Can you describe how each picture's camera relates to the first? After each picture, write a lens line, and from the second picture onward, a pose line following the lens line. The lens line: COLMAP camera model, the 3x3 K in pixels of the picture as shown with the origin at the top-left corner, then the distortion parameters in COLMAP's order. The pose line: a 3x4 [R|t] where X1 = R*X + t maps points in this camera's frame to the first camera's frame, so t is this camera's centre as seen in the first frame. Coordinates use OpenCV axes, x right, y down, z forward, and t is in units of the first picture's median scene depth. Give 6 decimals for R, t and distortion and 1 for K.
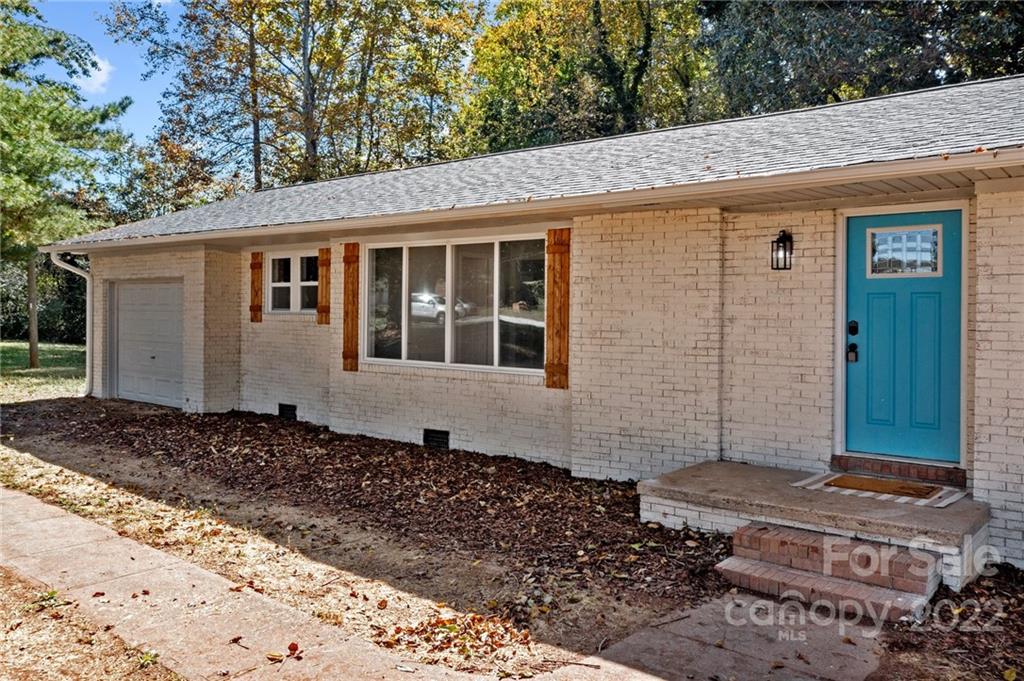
lens RADIAL K [[824.0, 0, 516.1], [0, 824.0, 324.1], [0, 0, 1]] dist [-0.009822, 0.003662]
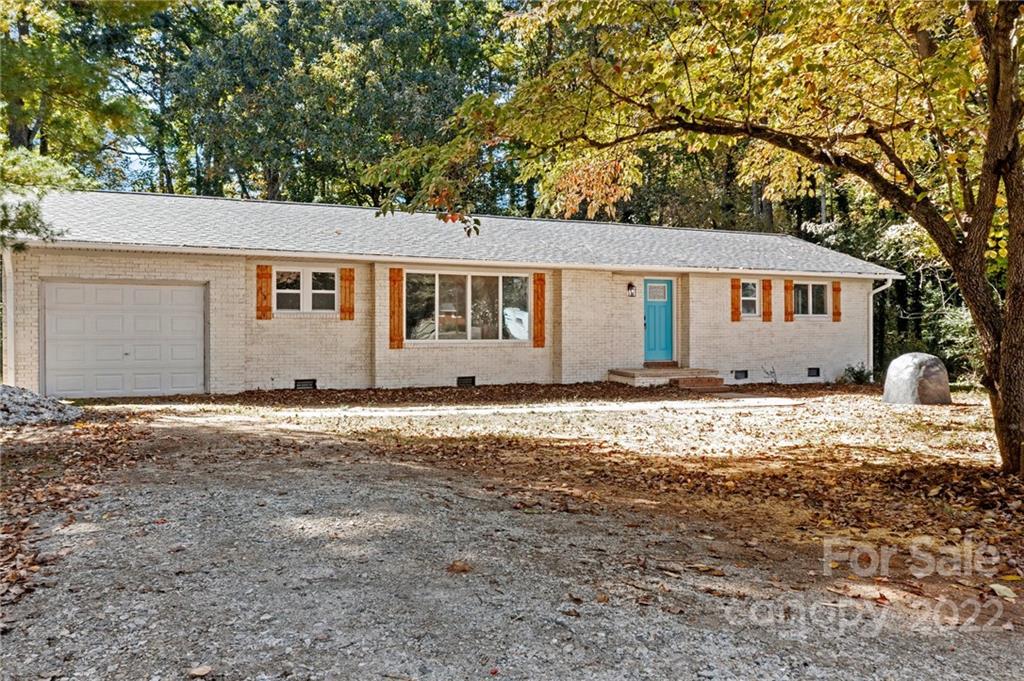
lens RADIAL K [[859.0, 0, 532.9], [0, 859.0, 338.4], [0, 0, 1]] dist [0.008124, 0.004026]
pose [[0.411370, -0.017407, 0.911302, -2.023492], [0.018894, 0.999766, 0.010568, 0.031011], [-0.911273, 0.012871, 0.411602, 0.095093]]
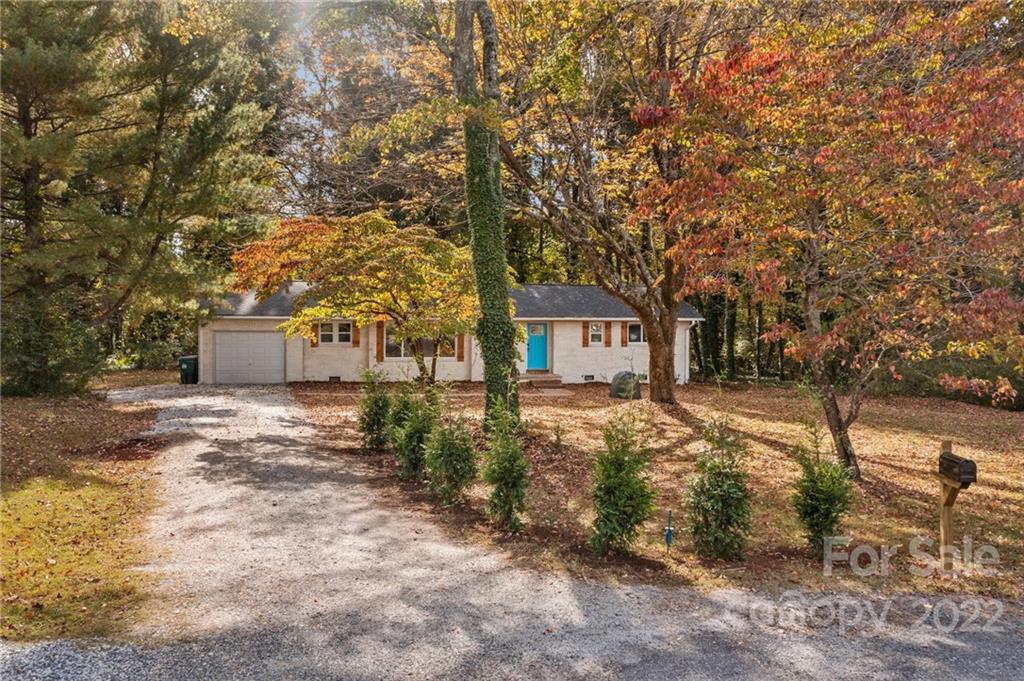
lens RADIAL K [[835.4, 0, 510.9], [0, 835.4, 329.6], [0, 0, 1]] dist [0.002285, 0.002306]
pose [[0.611205, -0.020239, 0.791213, -3.030820], [0.011712, 0.999795, 0.016528, -0.141493], [-0.791386, -0.000836, 0.611317, -1.679571]]
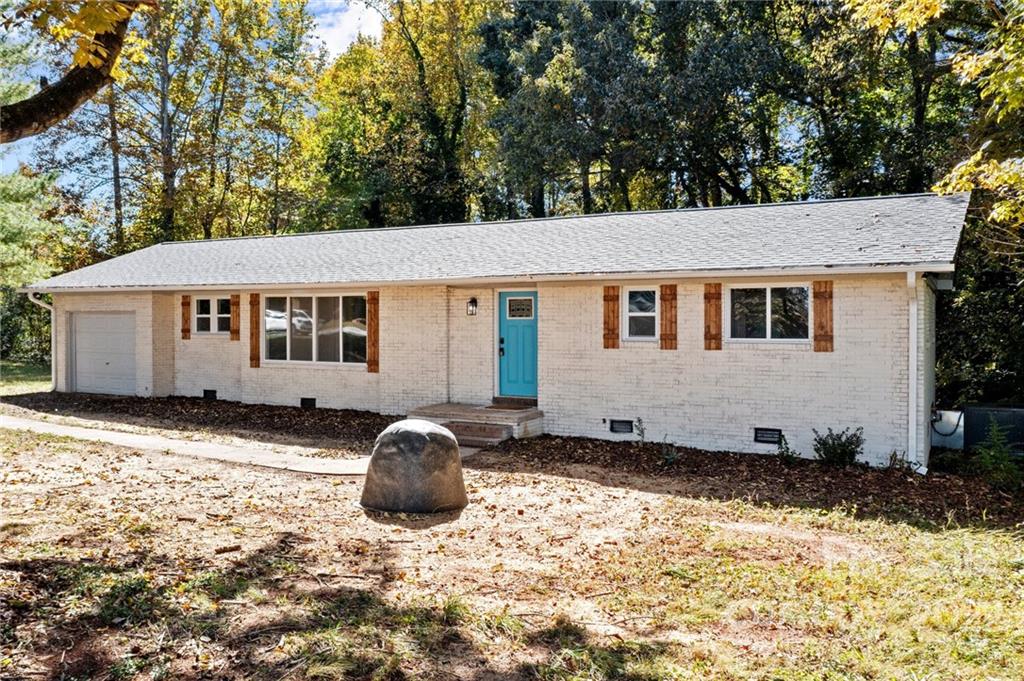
lens RADIAL K [[835.4, 0, 510.9], [0, 835.4, 329.6], [0, 0, 1]] dist [0.002285, 0.002306]
pose [[0.983609, -0.010728, 0.179997, 0.015380], [0.010980, 0.999940, -0.000404, -0.020180], [-0.179982, 0.002374, 0.983667, -1.032718]]
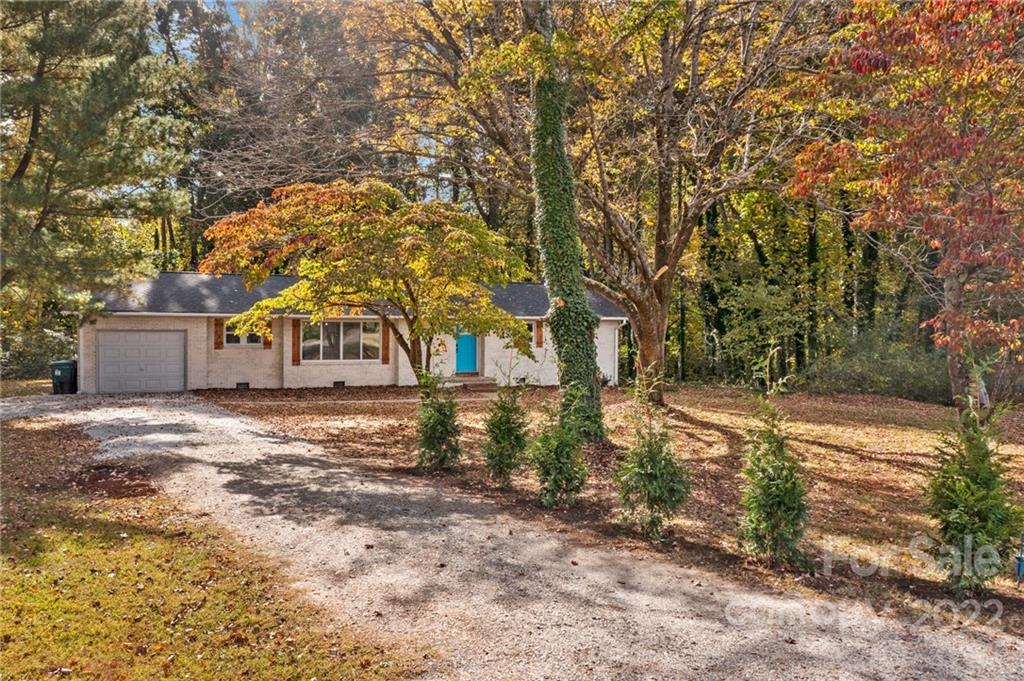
lens RADIAL K [[830.2, 0, 512.0], [0, 830.2, 340.5], [0, 0, 1]] dist [-0.005152, -0.001709]
pose [[0.415620, -0.027037, 0.909137, -3.044740], [0.009646, 0.999633, 0.025318, -0.112376], [-0.909487, -0.001753, 0.415728, -1.014810]]
